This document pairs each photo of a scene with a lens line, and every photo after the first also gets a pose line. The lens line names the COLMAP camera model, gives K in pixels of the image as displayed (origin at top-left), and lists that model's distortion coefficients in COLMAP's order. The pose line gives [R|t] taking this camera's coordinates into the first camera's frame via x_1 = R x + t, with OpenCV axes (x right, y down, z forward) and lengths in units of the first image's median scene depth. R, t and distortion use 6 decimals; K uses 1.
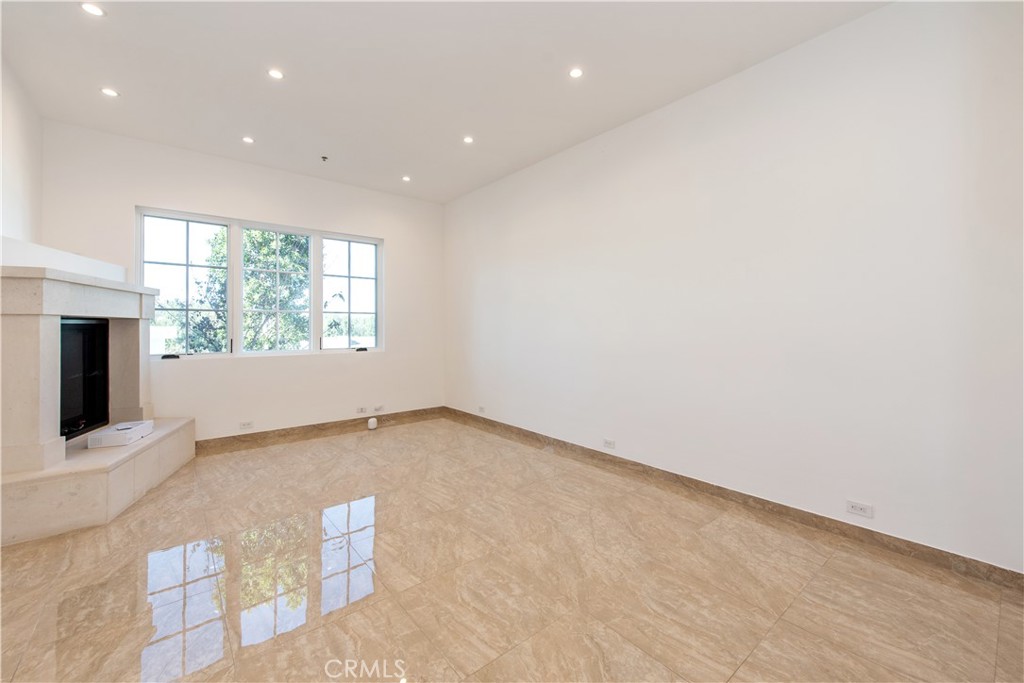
lens RADIAL K [[406.1, 0, 519.8], [0, 406.1, 333.9], [0, 0, 1]] dist [-0.002561, -0.000631]
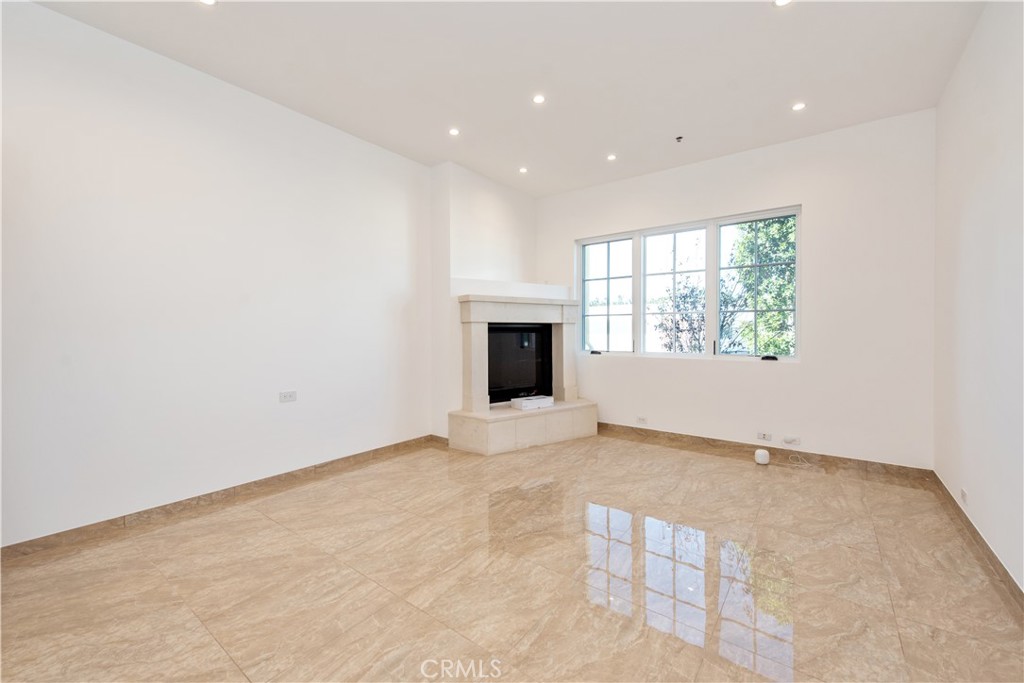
lens RADIAL K [[402.3, 0, 513.9], [0, 402.3, 341.5], [0, 0, 1]] dist [-0.000086, -0.000315]
pose [[0.234289, 0.024404, -0.971861, 0.484336], [-0.014435, 0.999662, 0.021623, -0.004101], [0.972060, 0.008963, 0.234562, 0.721309]]
